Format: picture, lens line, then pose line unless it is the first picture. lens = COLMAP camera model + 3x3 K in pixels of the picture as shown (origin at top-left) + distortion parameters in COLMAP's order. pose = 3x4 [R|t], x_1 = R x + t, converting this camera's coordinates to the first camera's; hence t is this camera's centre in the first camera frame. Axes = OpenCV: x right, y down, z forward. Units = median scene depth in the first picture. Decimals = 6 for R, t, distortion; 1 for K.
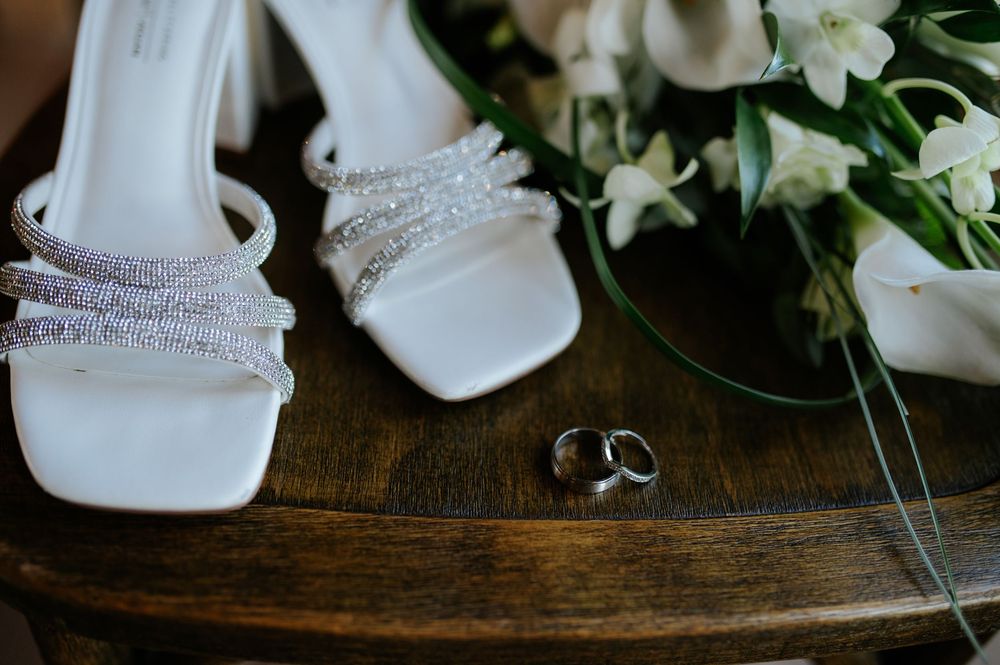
lens RADIAL K [[1206.0, 0, 495.8], [0, 1206.0, 332.6], [0, 0, 1]] dist [-0.073508, 0.000000]
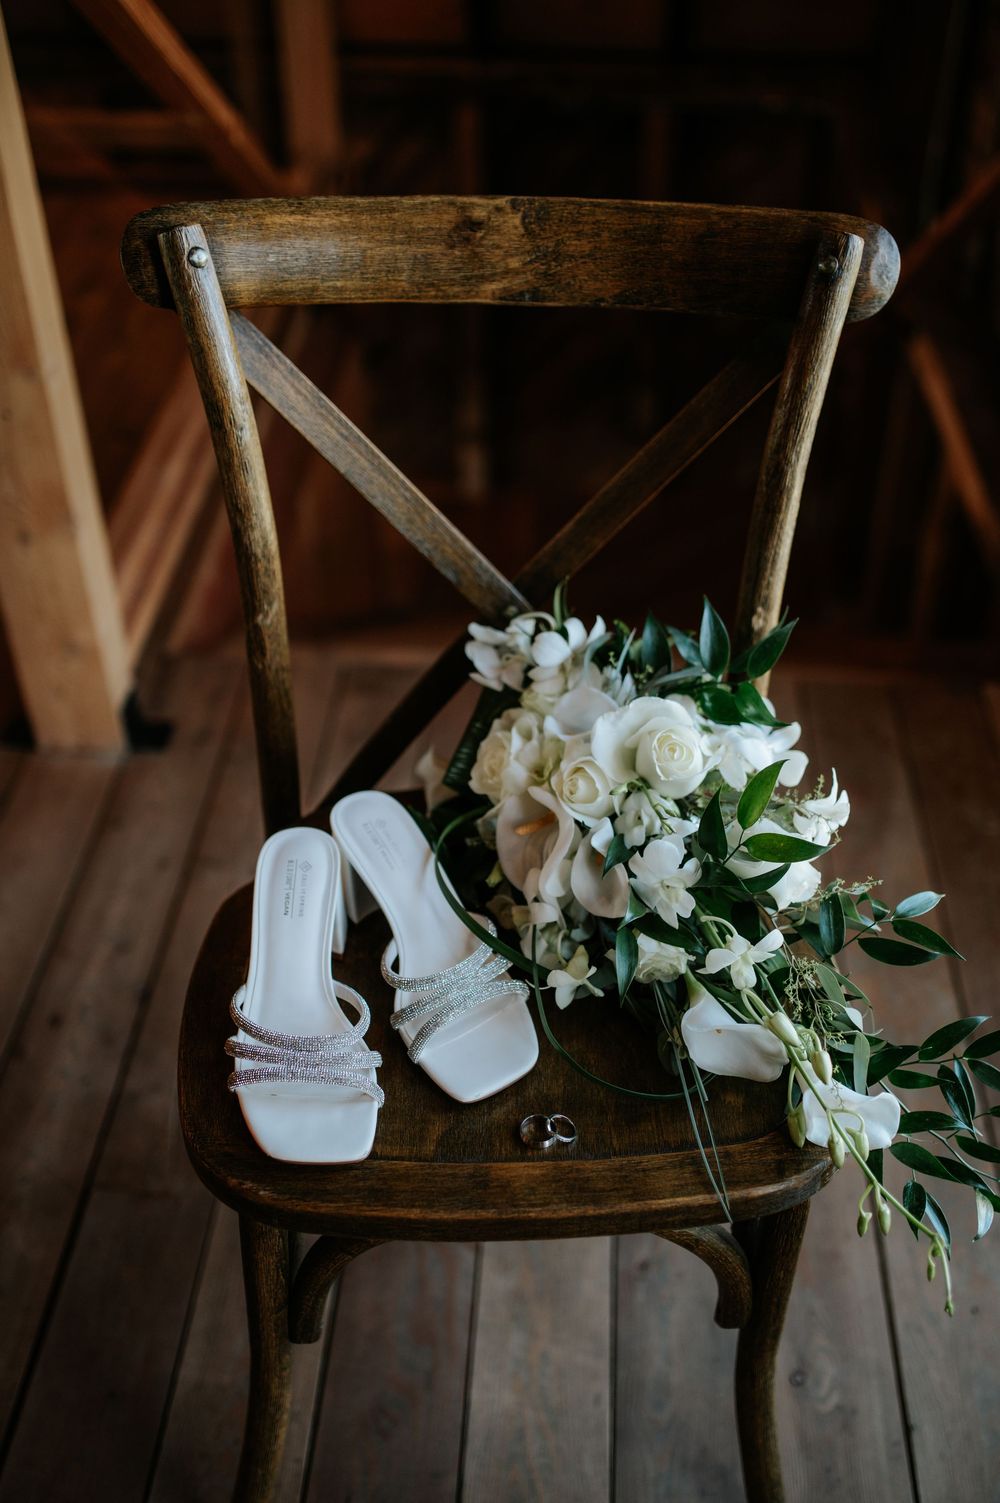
lens RADIAL K [[1812.6, 0, 501.2], [0, 1812.6, 755.7], [0, 0, 1]] dist [-0.073508, 0.000000]
pose [[0.997254, -0.050711, -0.053966, 0.194023], [0.043264, 0.990414, -0.131183, -0.106826], [0.060101, 0.128488, 0.989888, -1.845871]]
